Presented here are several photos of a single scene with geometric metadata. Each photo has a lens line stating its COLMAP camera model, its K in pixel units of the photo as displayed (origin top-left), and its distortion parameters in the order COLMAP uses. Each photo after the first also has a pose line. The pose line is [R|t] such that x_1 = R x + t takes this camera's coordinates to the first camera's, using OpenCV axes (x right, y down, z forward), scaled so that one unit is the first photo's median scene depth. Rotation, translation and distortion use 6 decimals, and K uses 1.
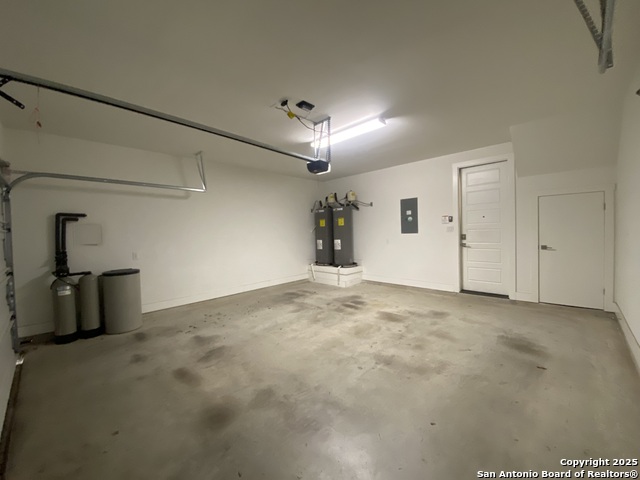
lens RADIAL K [[260.6, 0, 318.0], [0, 260.6, 236.9], [0, 0, 1]] dist [0.019267, -0.022503]
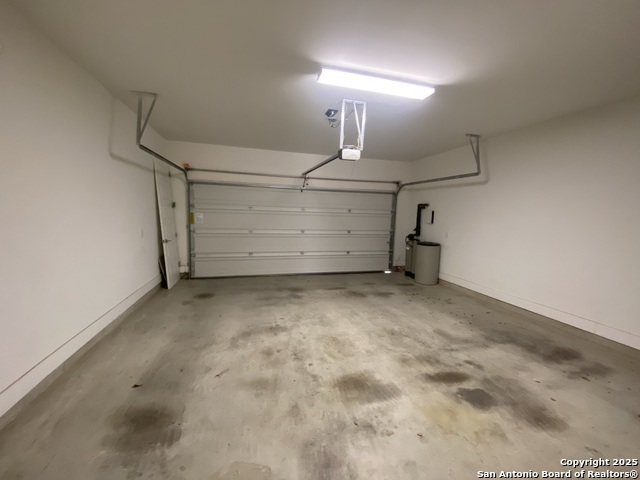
lens RADIAL K [[260.6, 0, 318.0], [0, 260.6, 236.9], [0, 0, 1]] dist [0.019267, -0.022503]
pose [[-0.521579, 0.094292, -0.847977, 0.894183], [-0.036006, 0.990557, 0.132293, -0.082282], [0.852443, 0.099533, -0.513259, 1.379242]]
